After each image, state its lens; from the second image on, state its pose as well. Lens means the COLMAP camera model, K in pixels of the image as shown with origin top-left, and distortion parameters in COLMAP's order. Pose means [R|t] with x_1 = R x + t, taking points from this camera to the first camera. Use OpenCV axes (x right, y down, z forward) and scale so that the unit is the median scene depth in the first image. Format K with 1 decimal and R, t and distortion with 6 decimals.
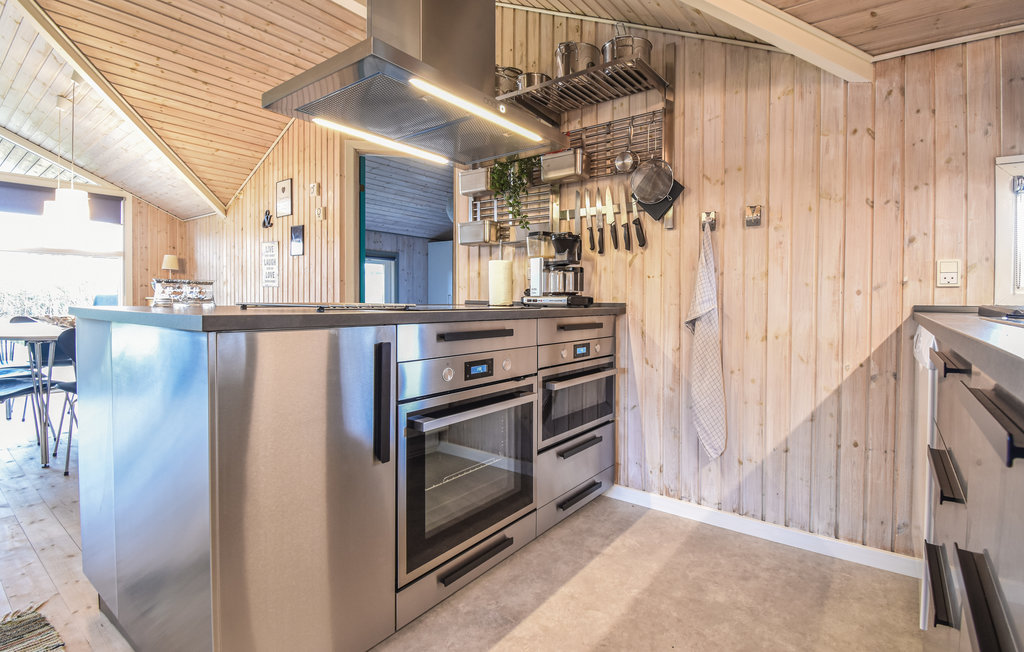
lens RADIAL K [[505.3, 0, 511.6], [0, 505.3, 306.5], [0, 0, 1]] dist [0.023333, -0.033503]
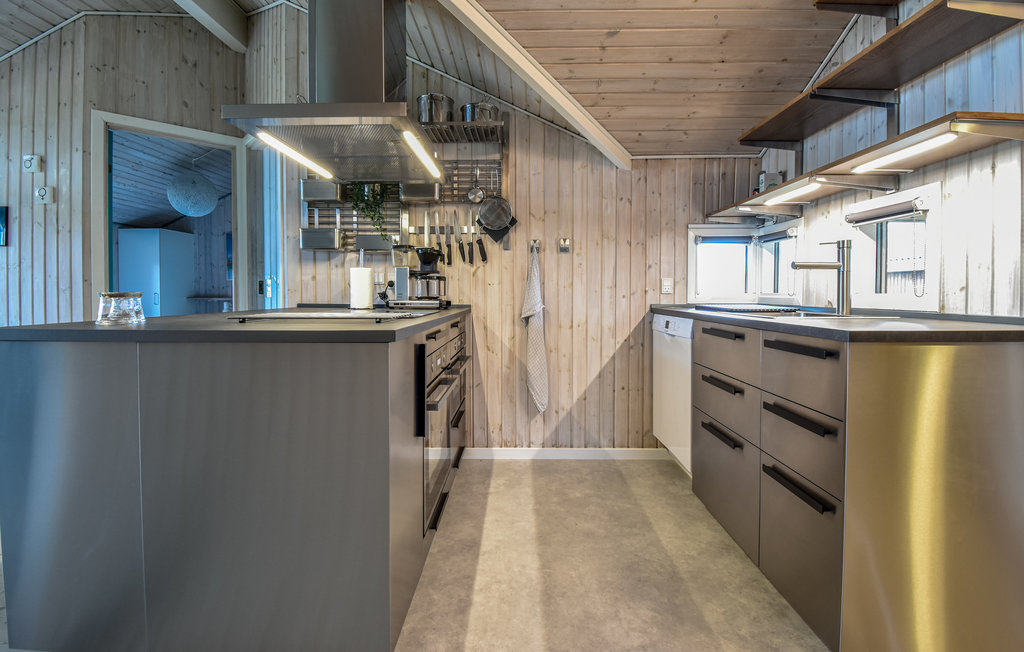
lens RADIAL K [[505.3, 0, 511.6], [0, 505.3, 306.5], [0, 0, 1]] dist [0.023333, -0.033503]
pose [[0.807509, -0.023835, 0.589374, -0.528044], [0.015534, 0.999696, 0.019147, -0.029602], [-0.589651, -0.006306, 0.807634, -0.109340]]
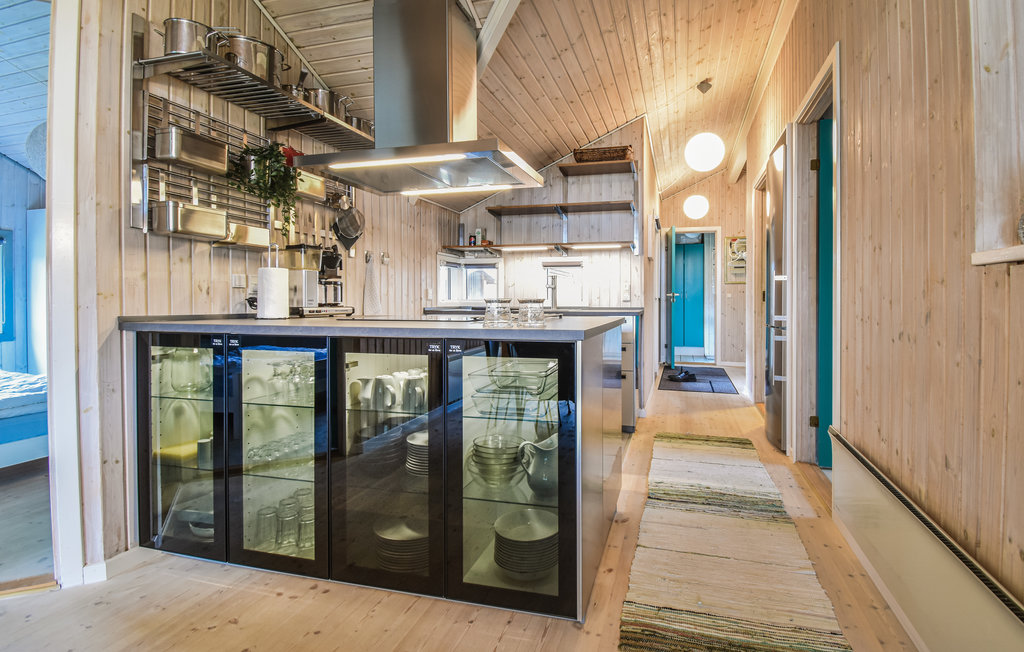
lens RADIAL K [[505.3, 0, 511.6], [0, 505.3, 306.5], [0, 0, 1]] dist [0.023333, -0.033503]
pose [[-0.330604, -0.015574, 0.943641, -1.290276], [0.014542, 0.999661, 0.021594, -0.047171], [-0.943658, 0.020861, -0.330265, 1.171741]]
